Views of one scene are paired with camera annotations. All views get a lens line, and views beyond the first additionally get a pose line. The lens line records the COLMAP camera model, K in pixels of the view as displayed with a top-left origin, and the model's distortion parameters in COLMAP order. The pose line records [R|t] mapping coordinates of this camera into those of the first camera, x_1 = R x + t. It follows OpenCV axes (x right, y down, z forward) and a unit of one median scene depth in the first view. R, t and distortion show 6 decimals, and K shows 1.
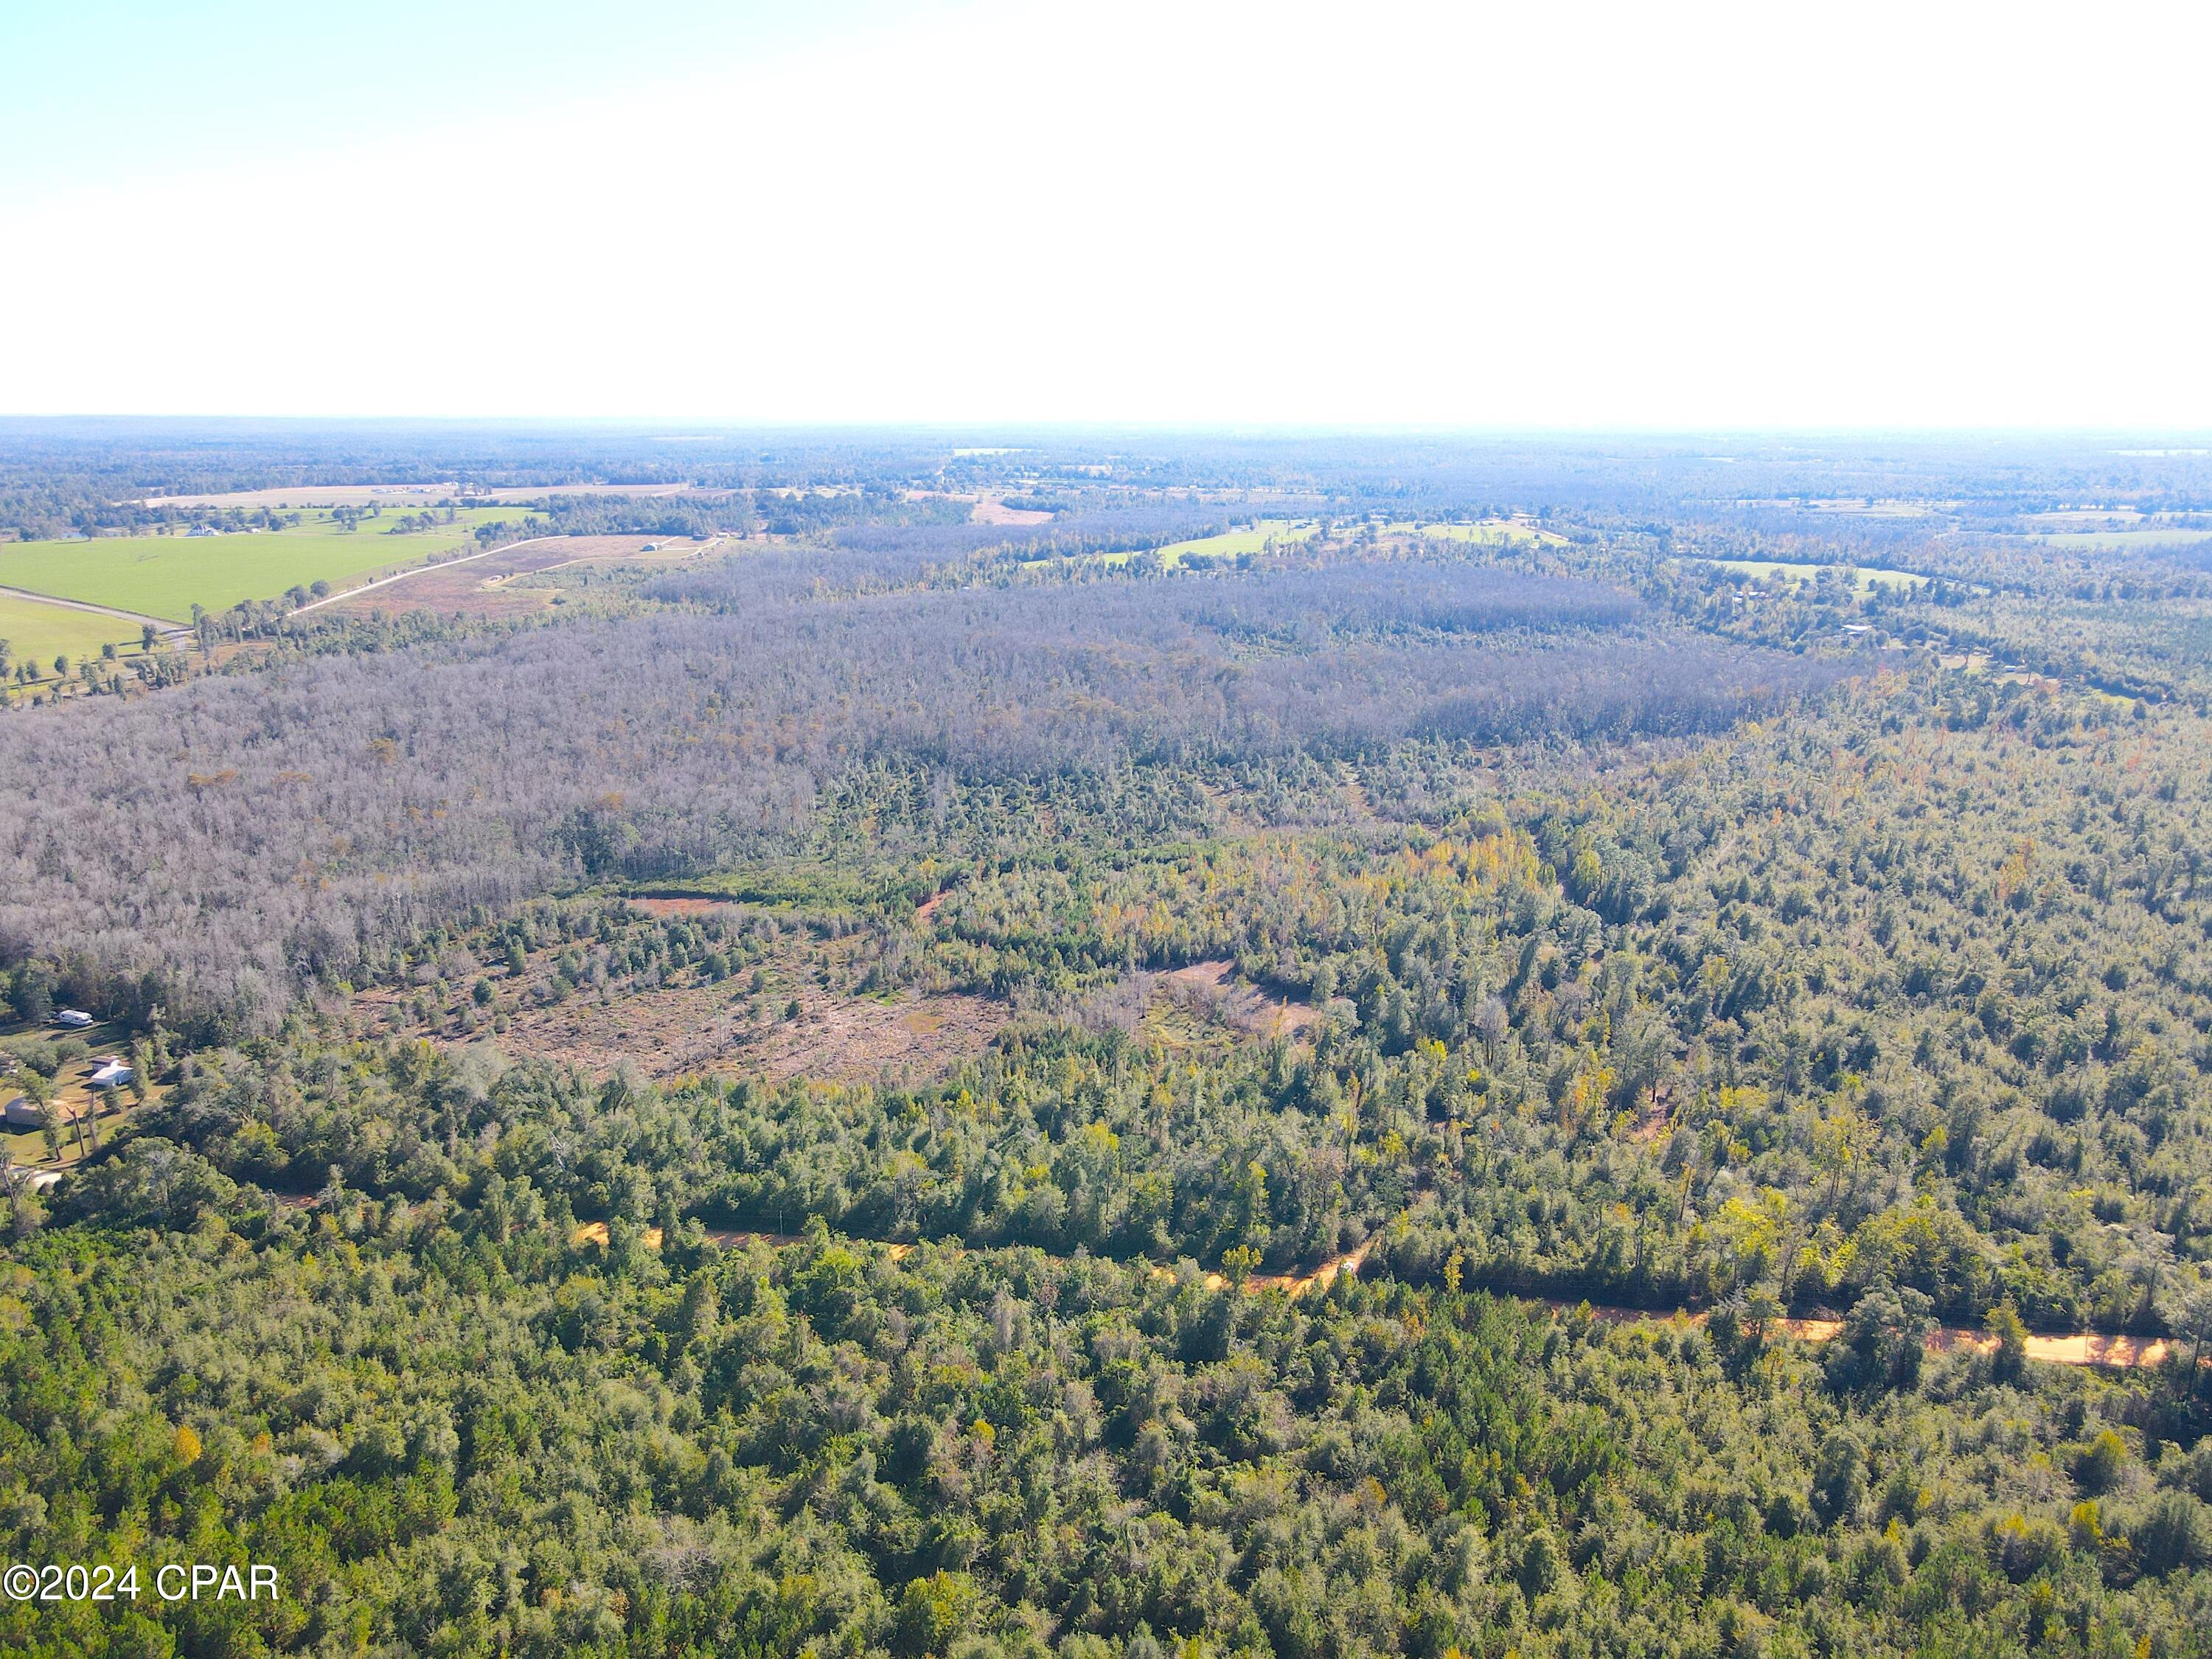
lens RADIAL K [[1564.6, 0, 1106.0], [0, 1564.6, 829.5], [0, 0, 1]] dist [-0.010145, 0.035102]
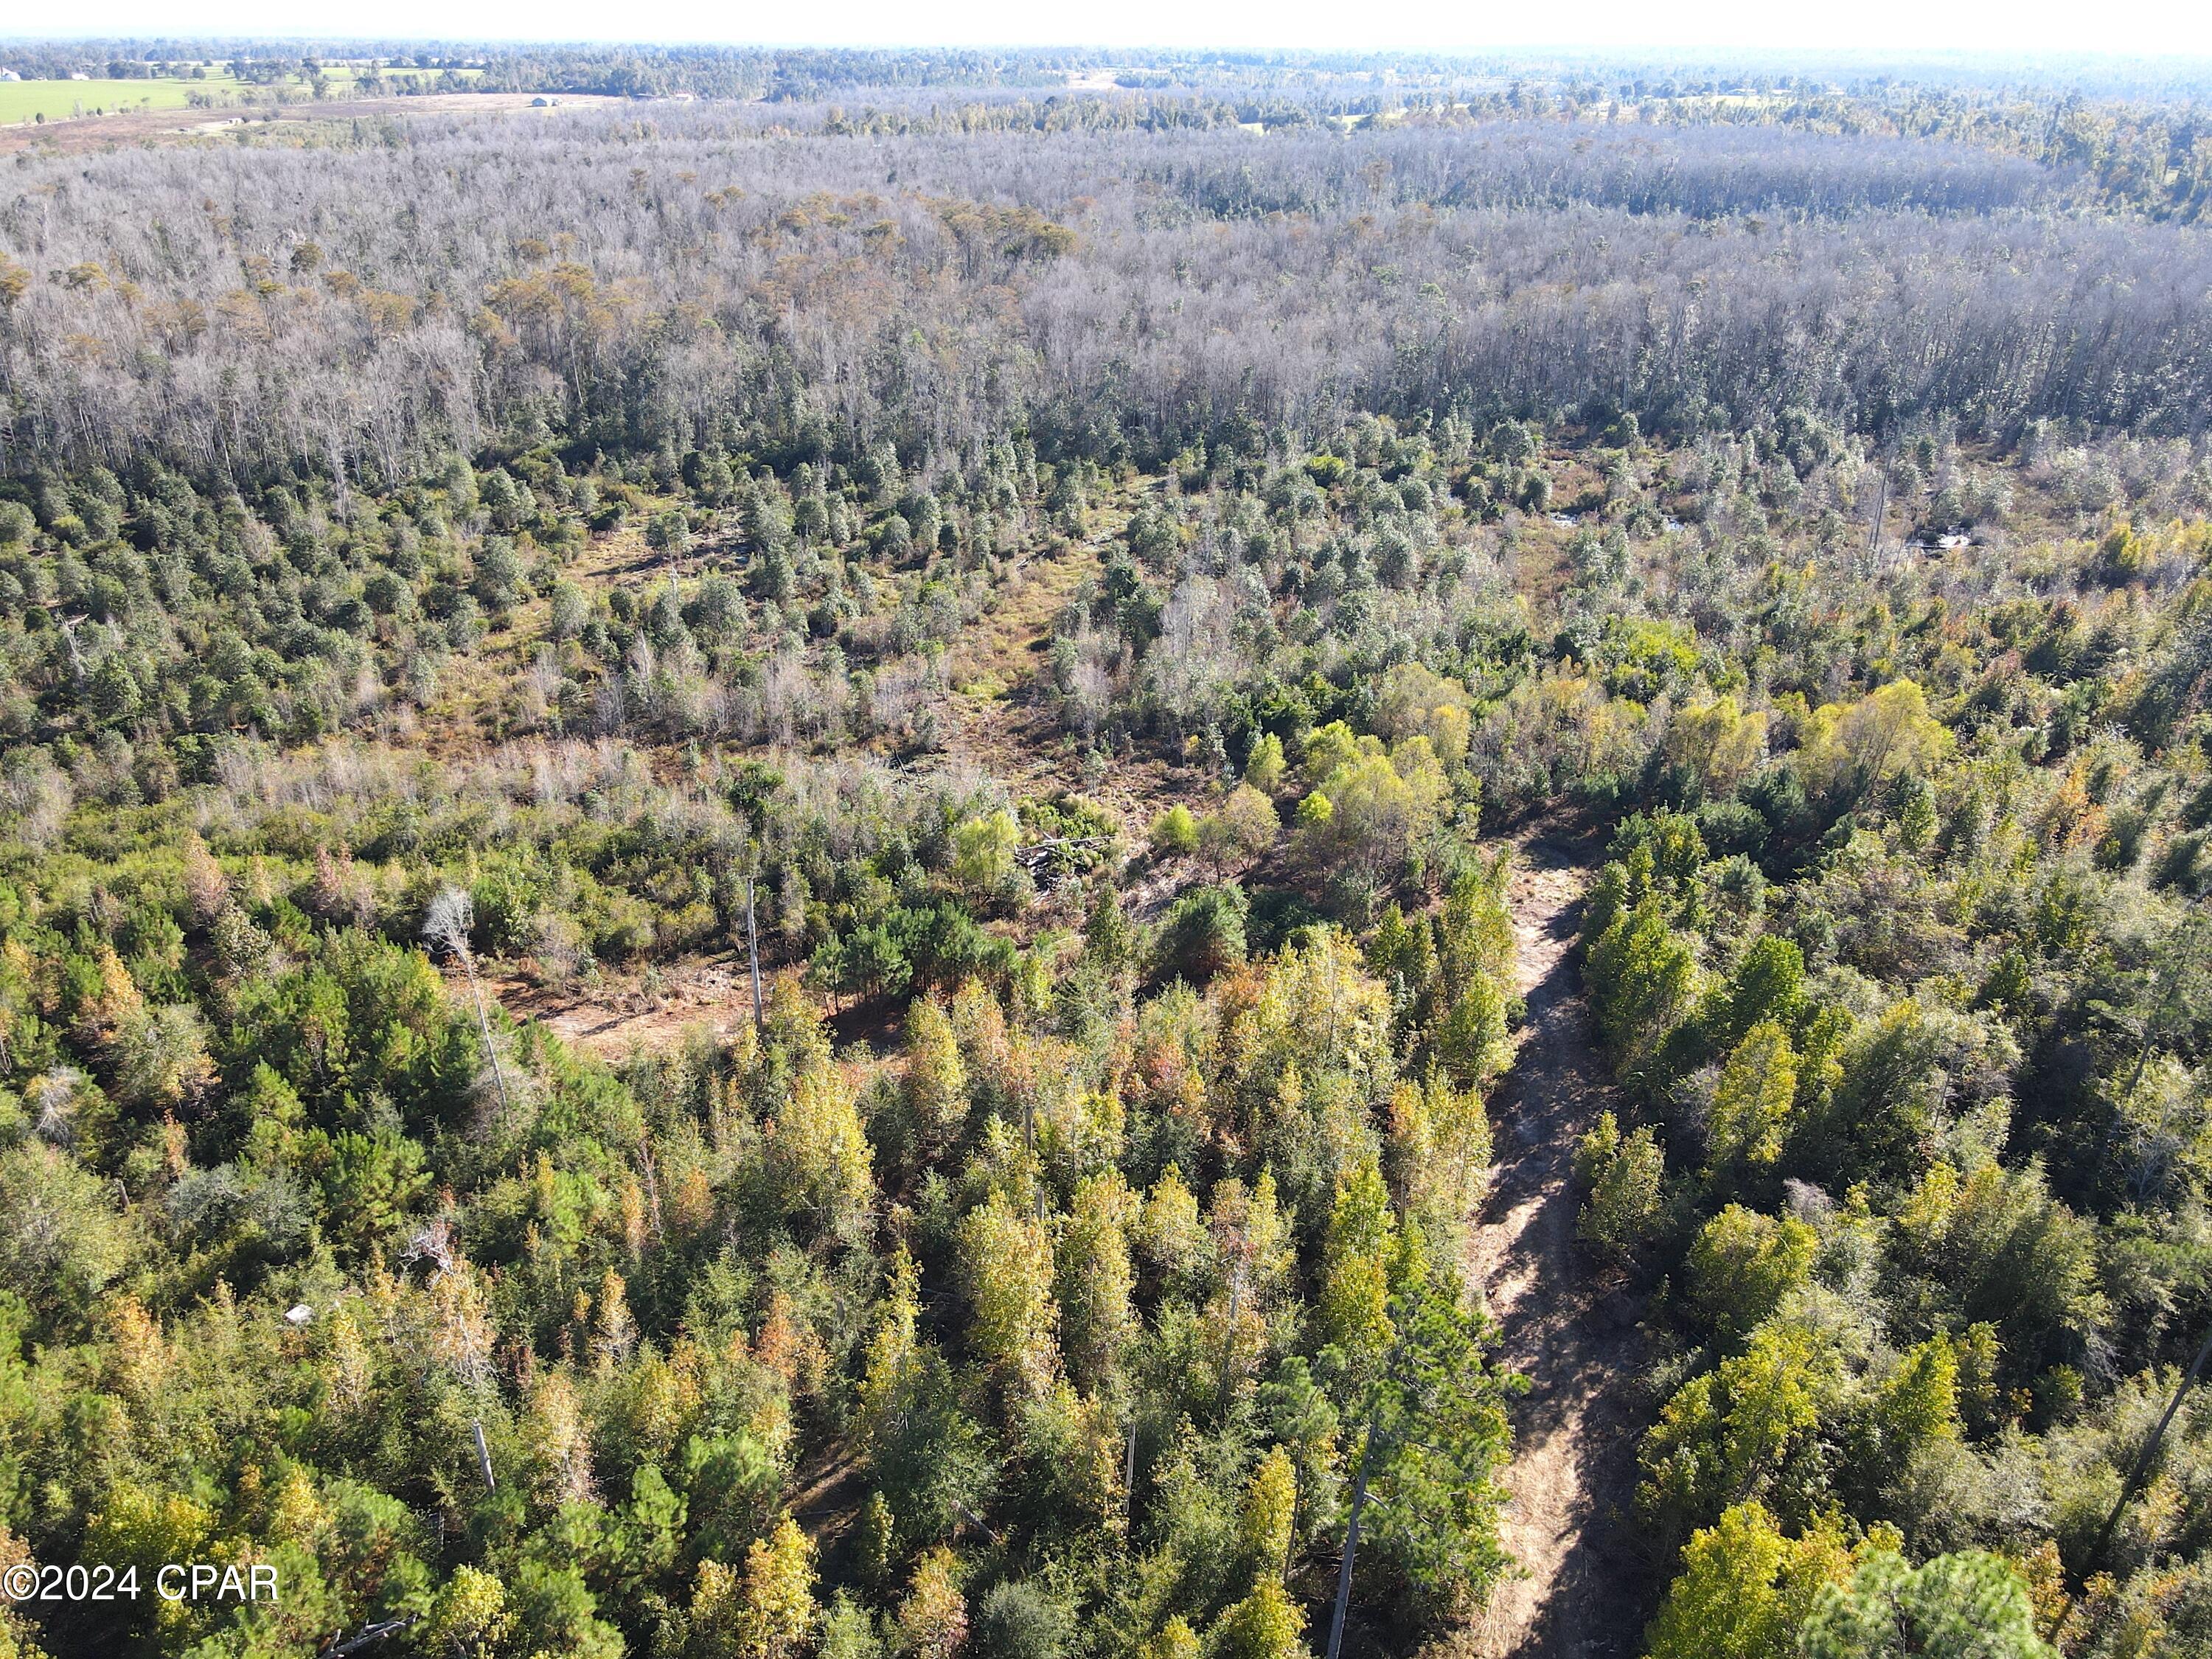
lens RADIAL K [[1564.6, 0, 1106.0], [0, 1564.6, 829.5], [0, 0, 1]] dist [-0.010145, 0.035102]
pose [[0.987430, 0.072066, -0.140668, 0.188233], [-0.042185, 0.977881, 0.204864, -0.035397], [0.152320, -0.196355, 0.968630, 0.612920]]
